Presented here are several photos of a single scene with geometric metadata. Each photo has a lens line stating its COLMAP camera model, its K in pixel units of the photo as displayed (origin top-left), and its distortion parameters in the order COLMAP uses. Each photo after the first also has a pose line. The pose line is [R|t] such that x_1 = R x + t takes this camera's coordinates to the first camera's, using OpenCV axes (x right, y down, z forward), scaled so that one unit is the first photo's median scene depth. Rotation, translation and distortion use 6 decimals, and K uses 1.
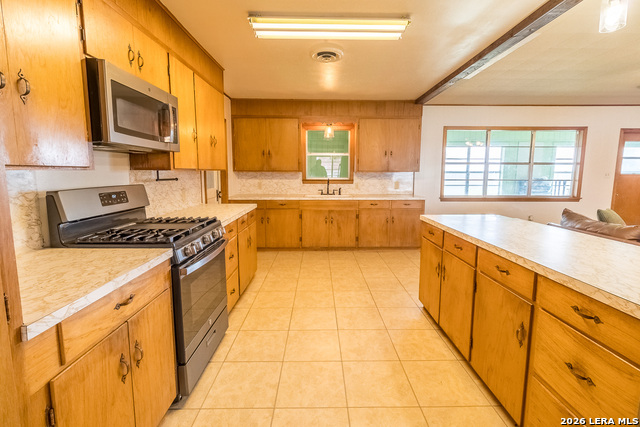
lens RADIAL K [[294.3, 0, 323.9], [0, 294.3, 205.7], [0, 0, 1]] dist [0.002342, 0.000403]
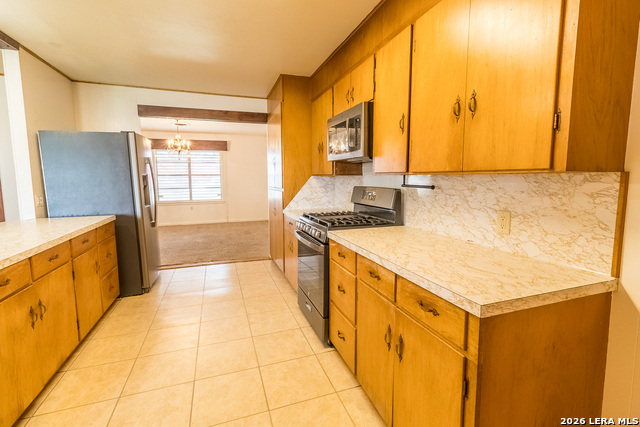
lens RADIAL K [[294.3, 0, 323.9], [0, 294.3, 205.7], [0, 0, 1]] dist [0.002342, 0.000403]
pose [[-0.945534, 0.029841, -0.324151, -0.019061], [-0.038646, 0.978456, 0.202805, -0.100803], [0.323220, 0.204286, -0.924011, 0.889558]]
